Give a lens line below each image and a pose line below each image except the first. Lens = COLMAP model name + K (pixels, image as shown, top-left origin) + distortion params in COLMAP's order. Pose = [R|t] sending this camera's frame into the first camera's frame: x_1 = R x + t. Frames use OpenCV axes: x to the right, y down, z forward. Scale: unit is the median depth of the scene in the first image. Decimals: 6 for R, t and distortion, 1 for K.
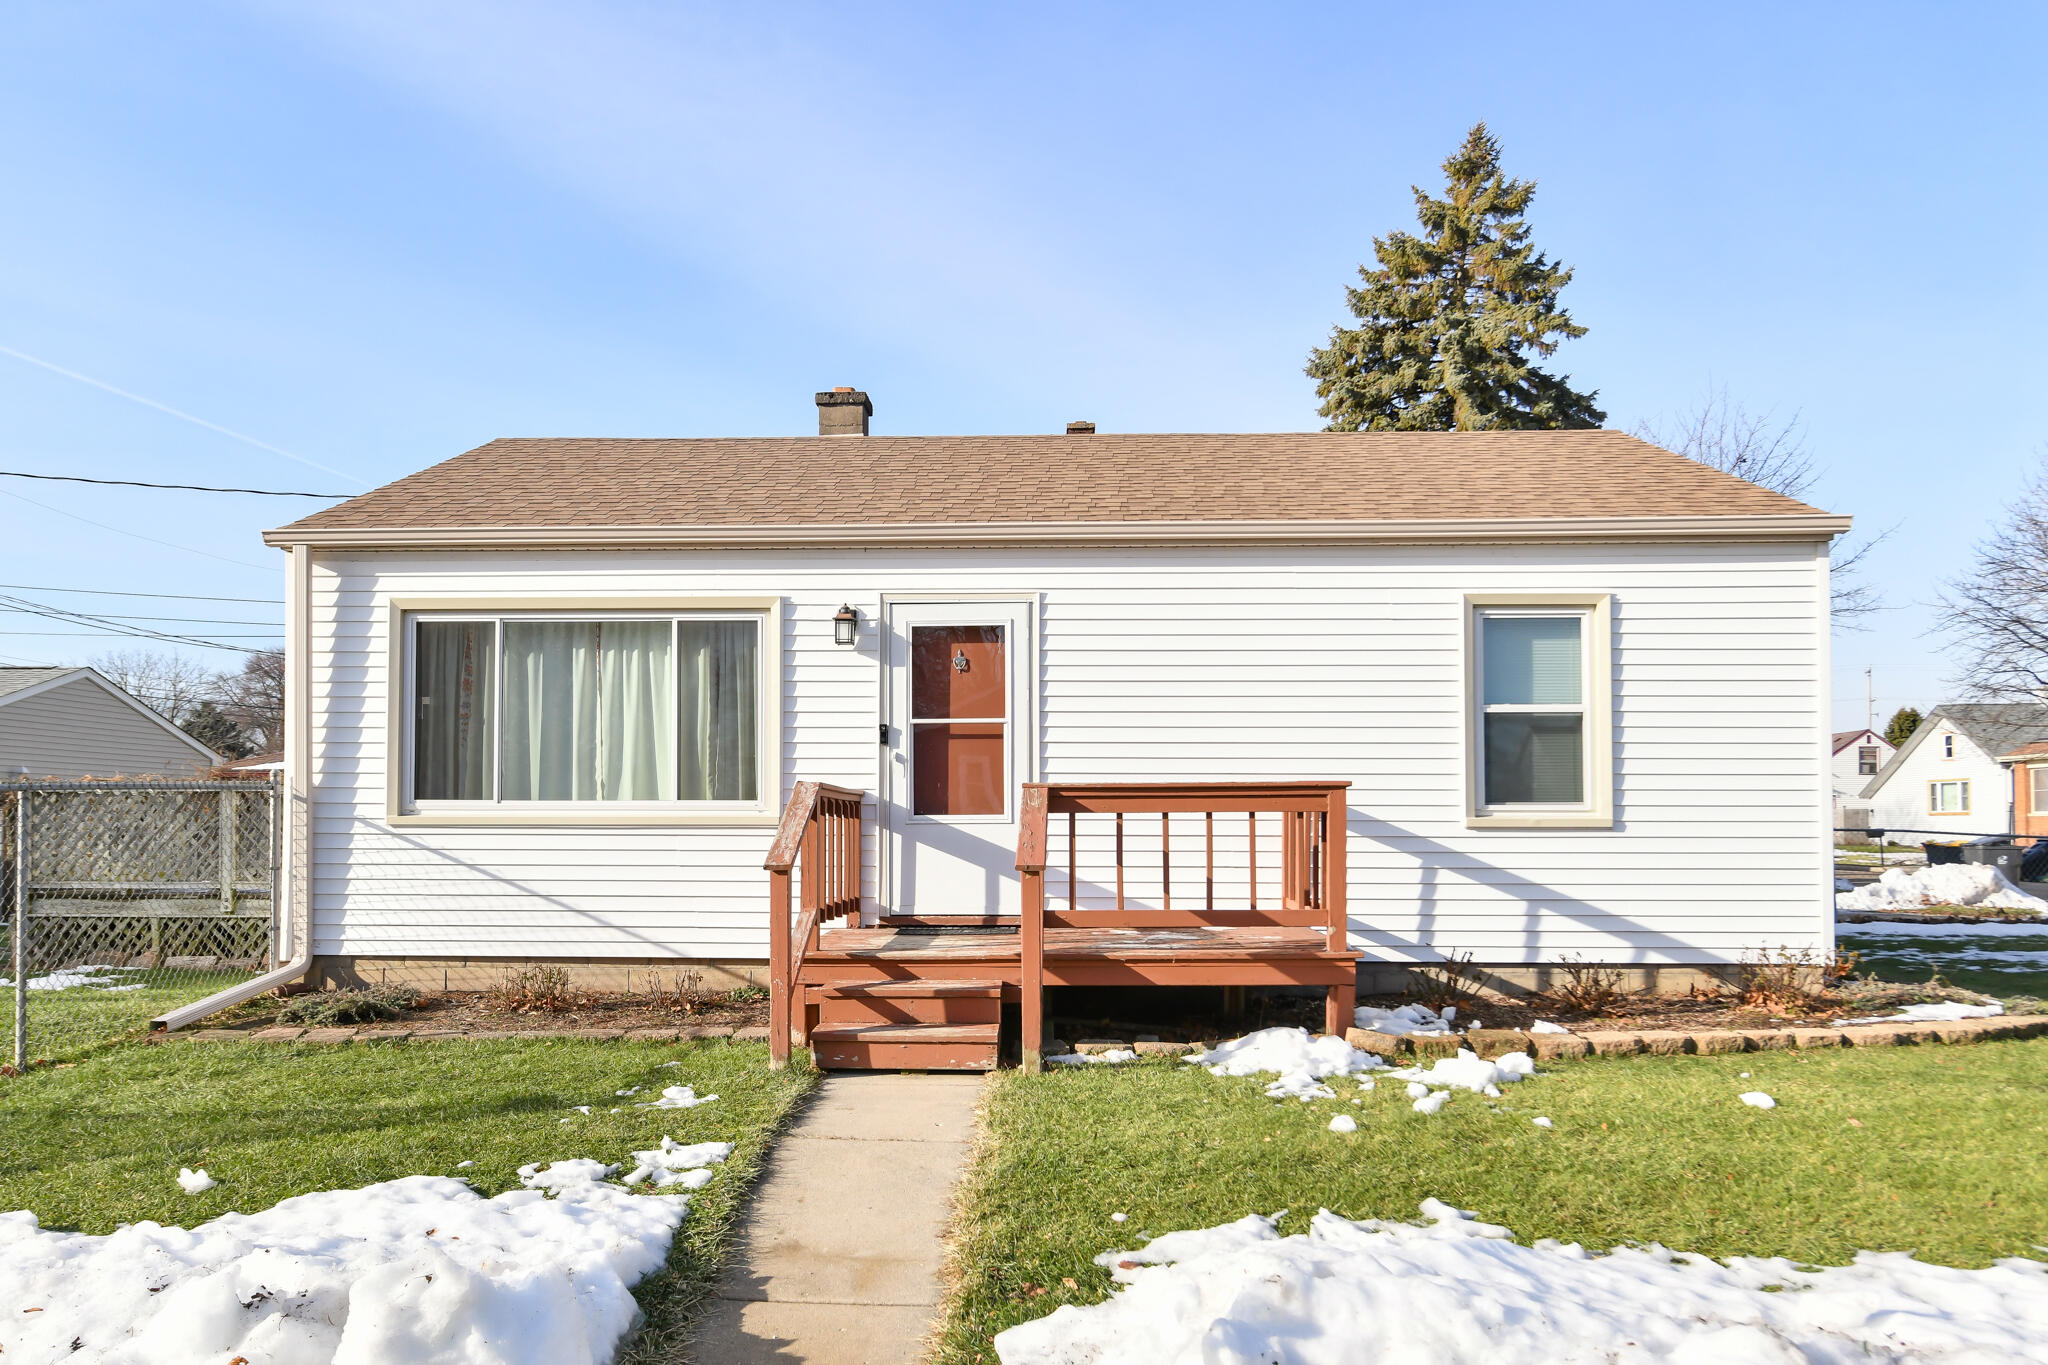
lens RADIAL K [[1597.8, 0, 1024.1], [0, 1597.8, 682.1], [0, 0, 1]] dist [0.007611, 0.001354]
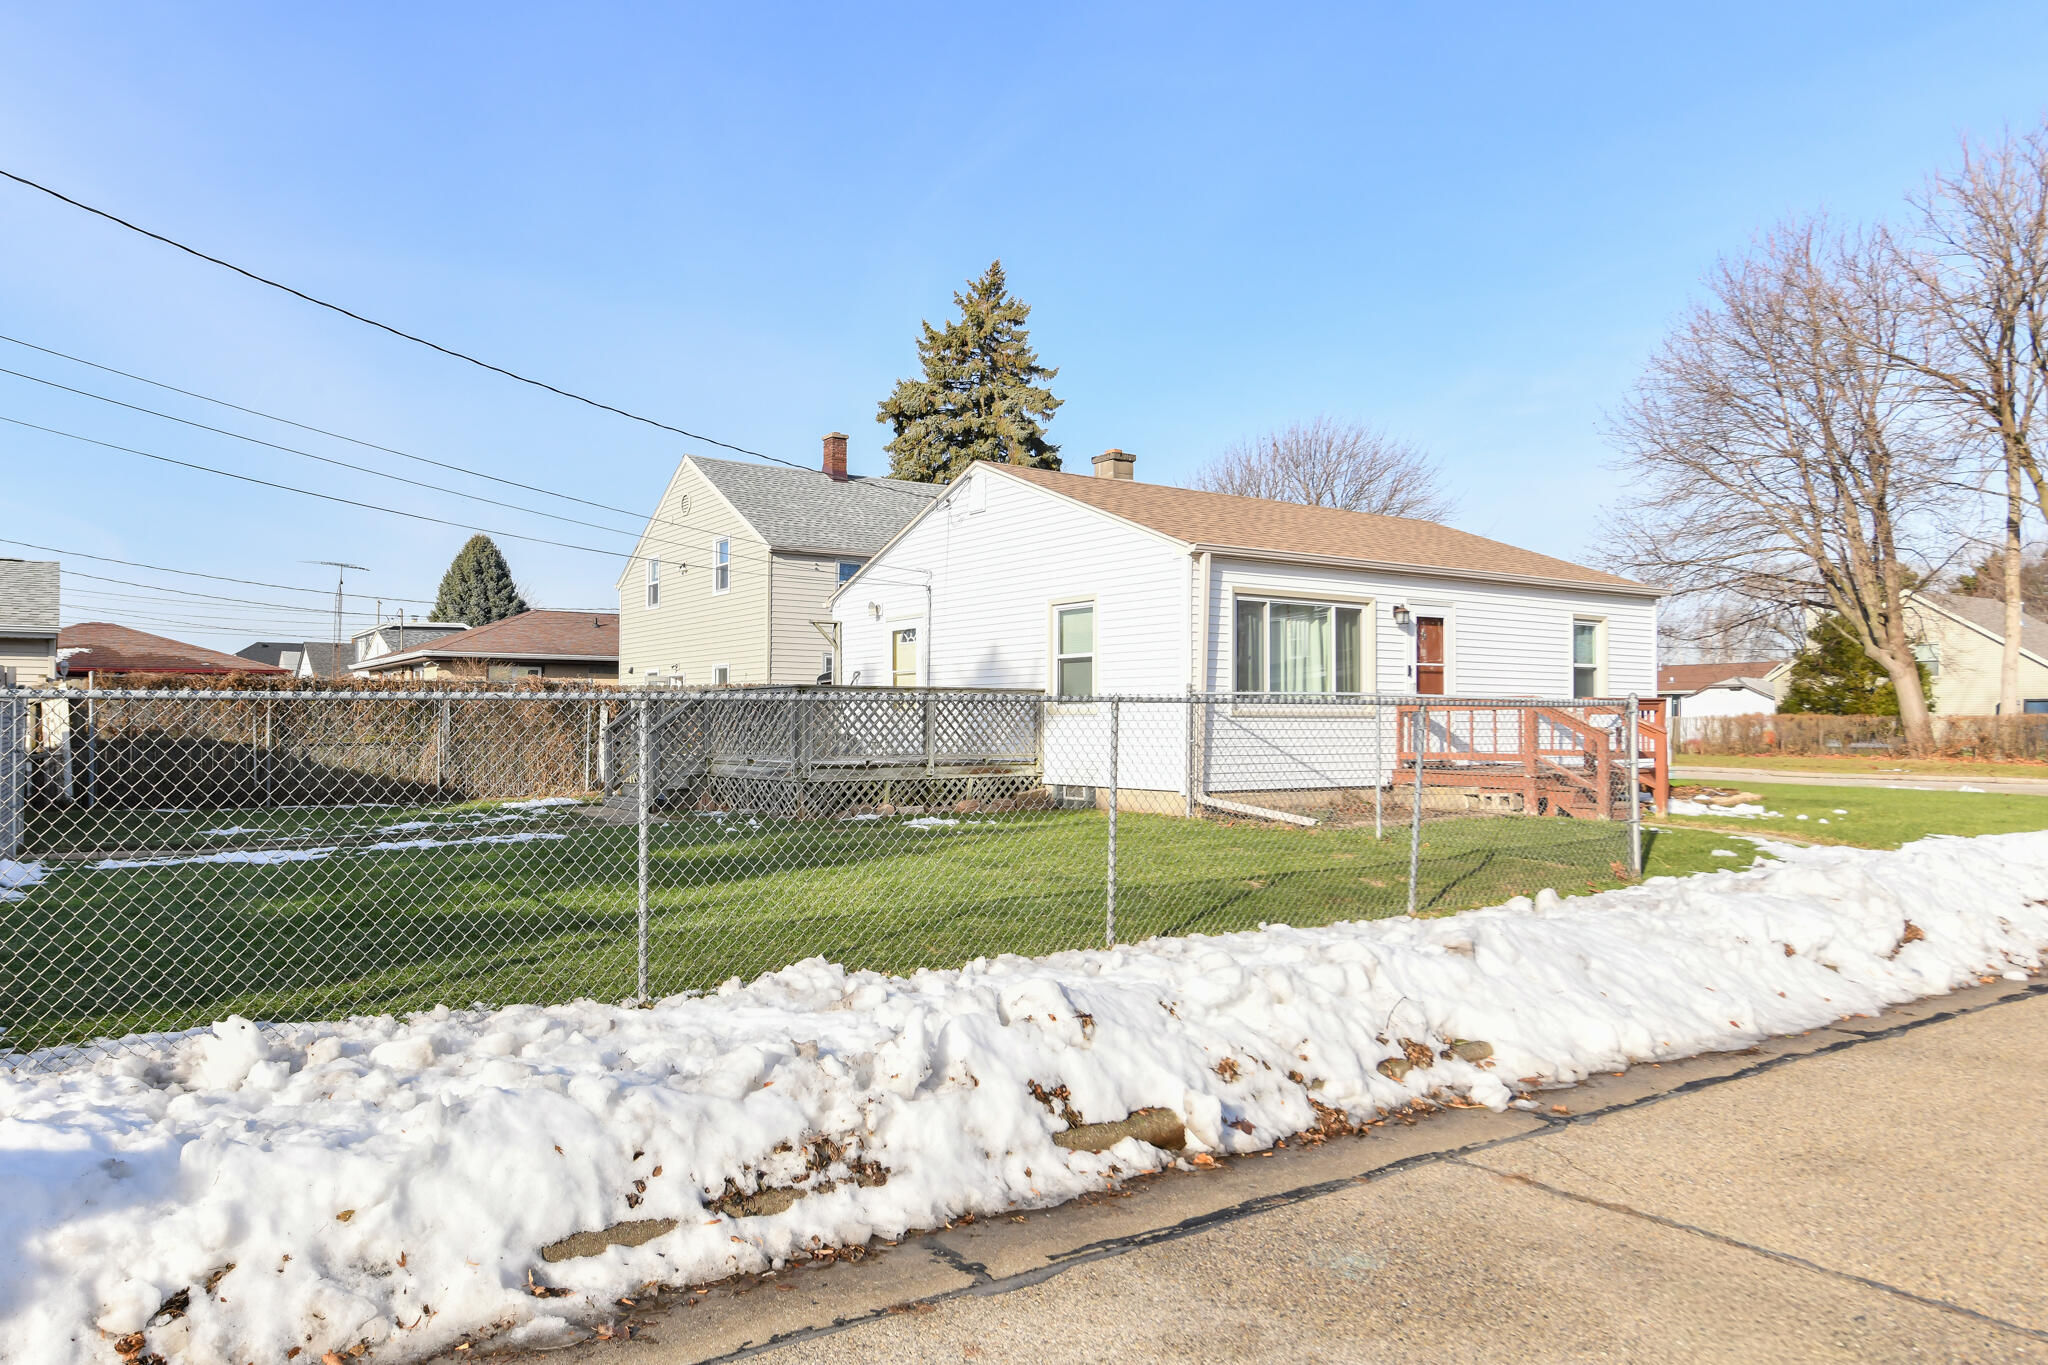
lens RADIAL K [[1235.6, 0, 1023.5], [0, 1235.6, 689.6], [0, 0, 1]] dist [0.000727, 0.000058]
pose [[0.825294, 0.015288, 0.564497, -1.320027], [-0.047030, 0.998022, 0.041728, 0.014854], [-0.562742, -0.060986, 0.824380, 0.015498]]
